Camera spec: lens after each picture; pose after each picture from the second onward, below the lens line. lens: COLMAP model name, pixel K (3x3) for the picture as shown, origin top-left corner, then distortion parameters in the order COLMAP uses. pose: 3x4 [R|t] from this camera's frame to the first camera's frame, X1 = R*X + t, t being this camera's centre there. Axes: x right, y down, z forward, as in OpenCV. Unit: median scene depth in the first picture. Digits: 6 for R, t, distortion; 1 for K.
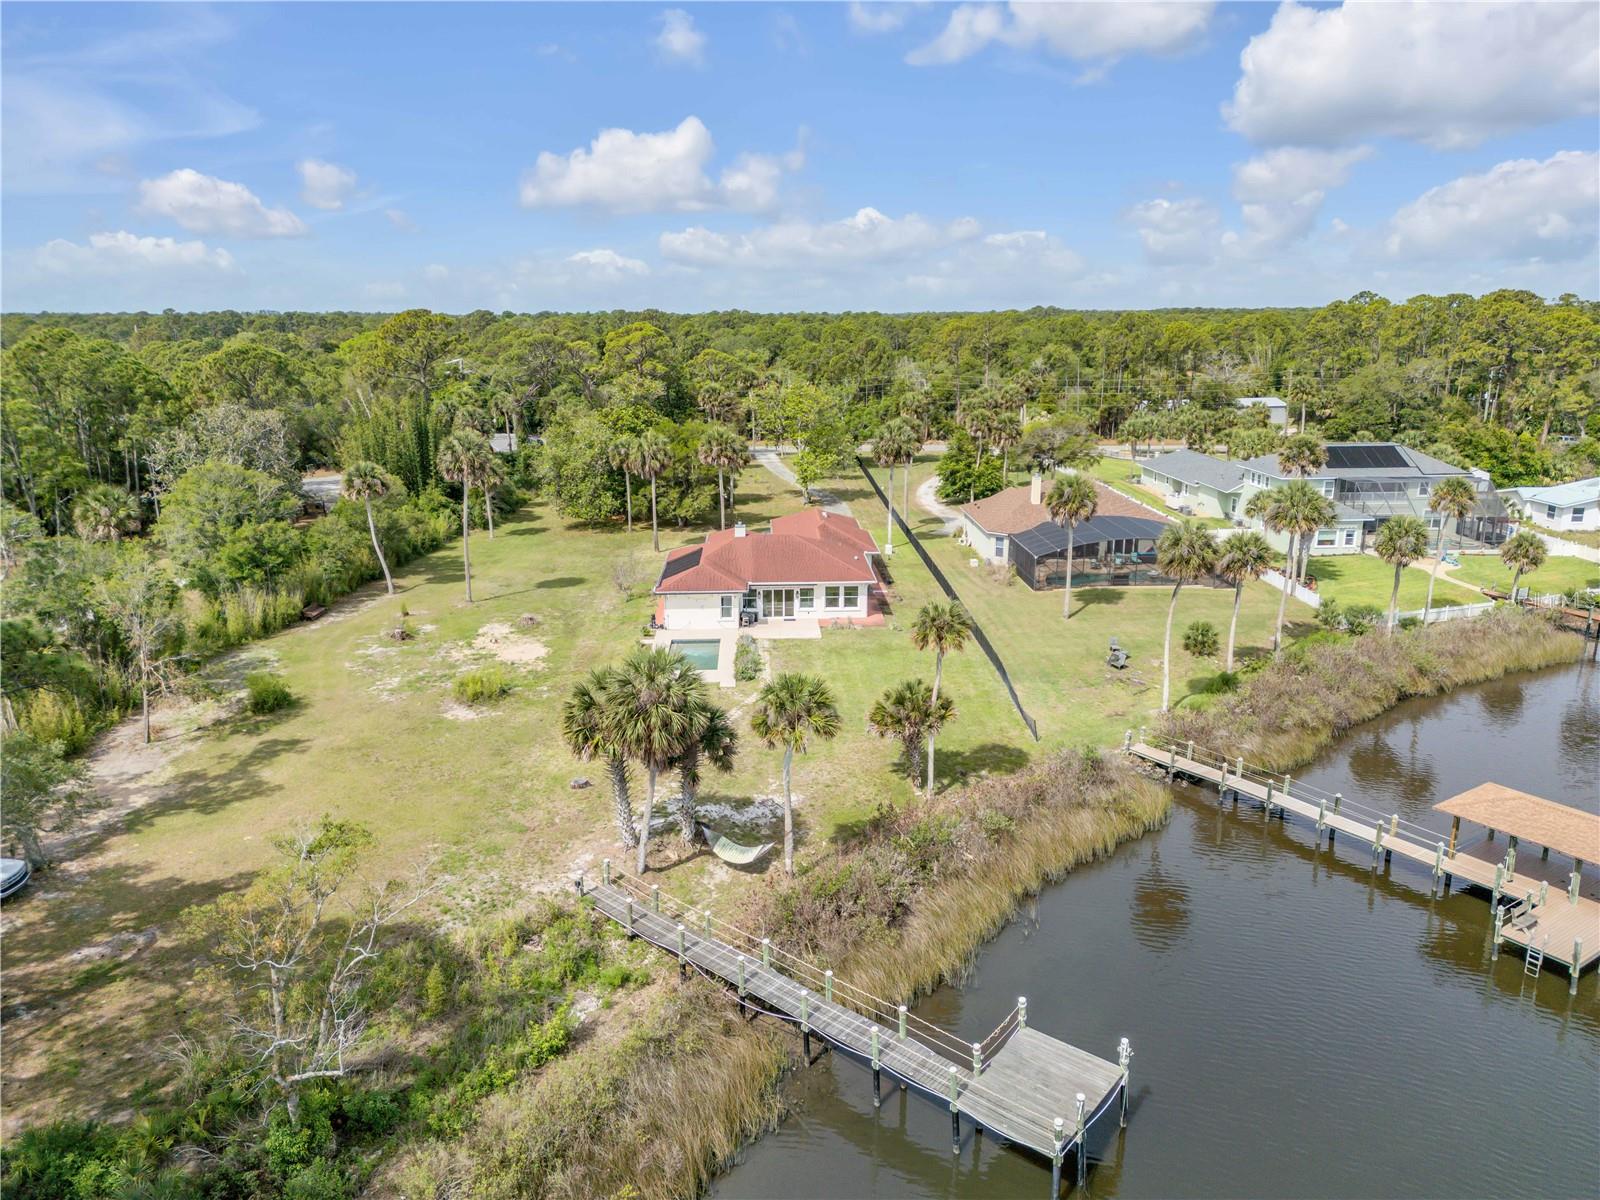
lens RADIAL K [[1121.8, 0, 800.0], [0, 1121.8, 600.0], [0, 0, 1]] dist [0.084708, -0.088283]
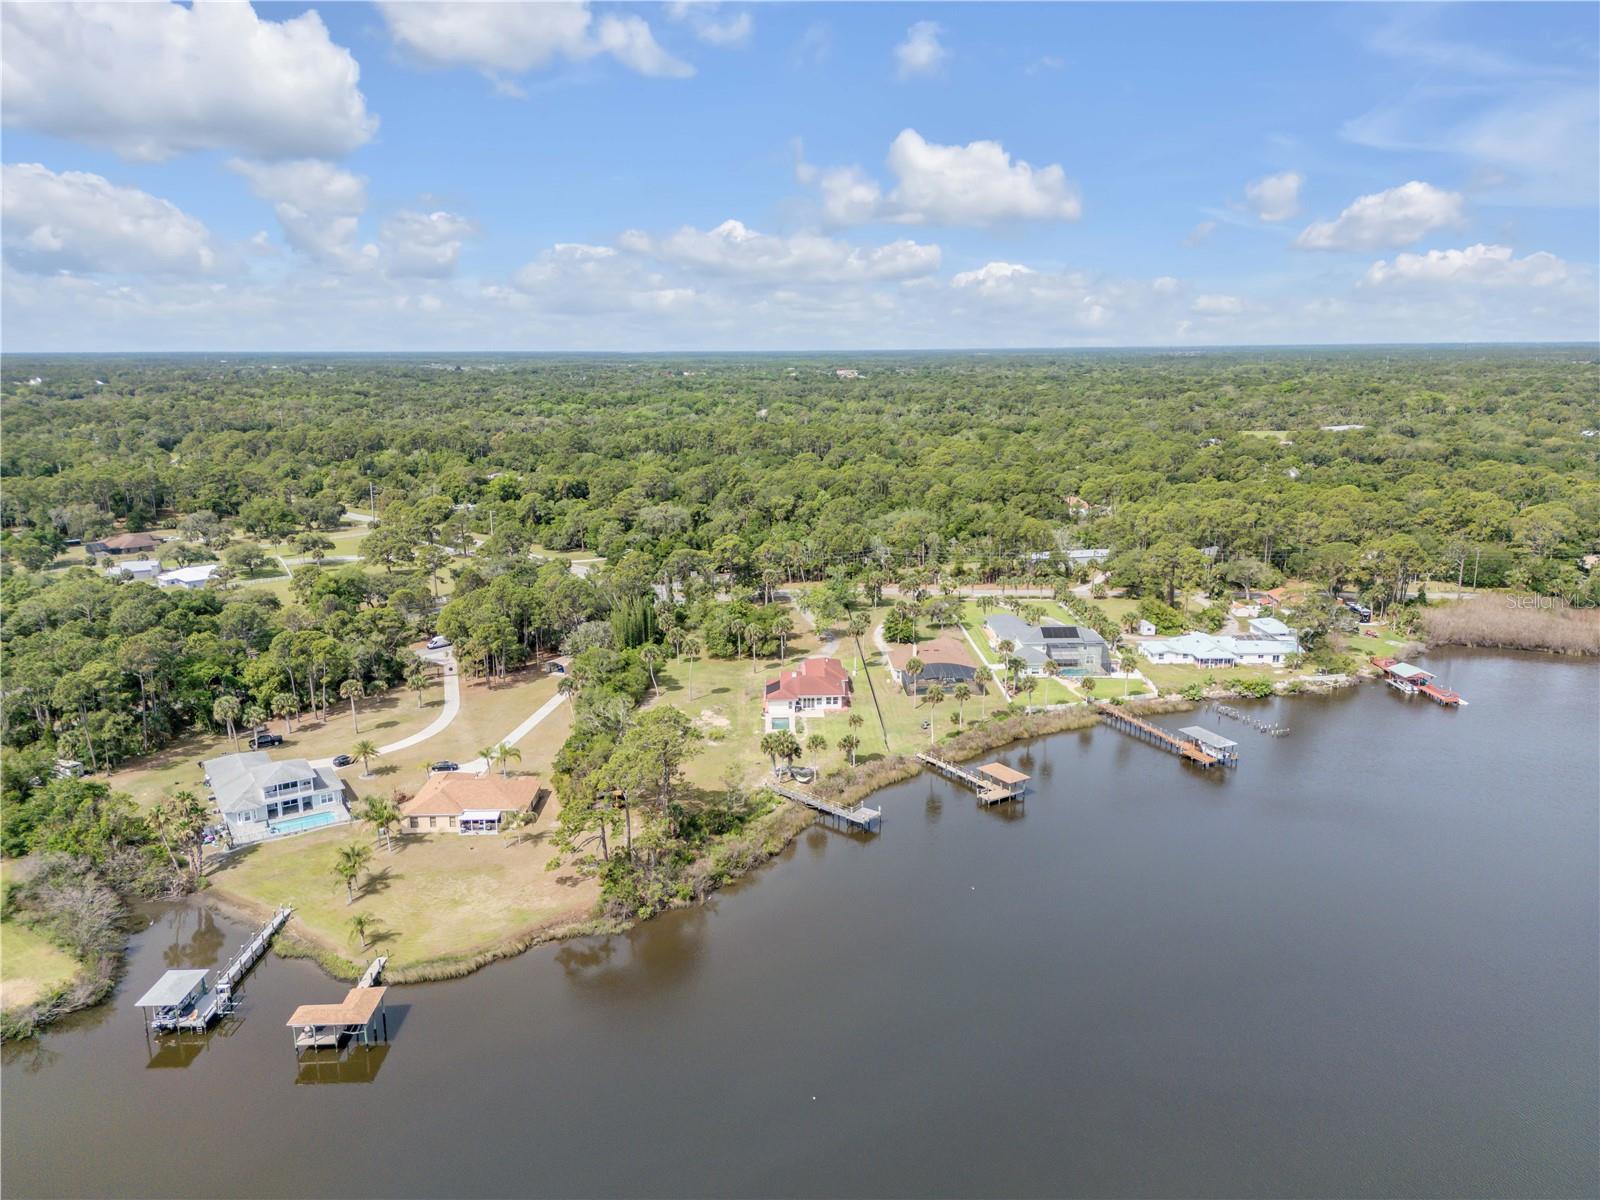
lens RADIAL K [[1121.8, 0, 800.0], [0, 1121.8, 600.0], [0, 0, 1]] dist [0.084708, -0.088283]
pose [[0.999947, 0.003098, -0.009792, -0.018384], [-0.003335, 0.999701, -0.024214, -0.216855], [0.009714, 0.024245, 0.999659, -2.075463]]
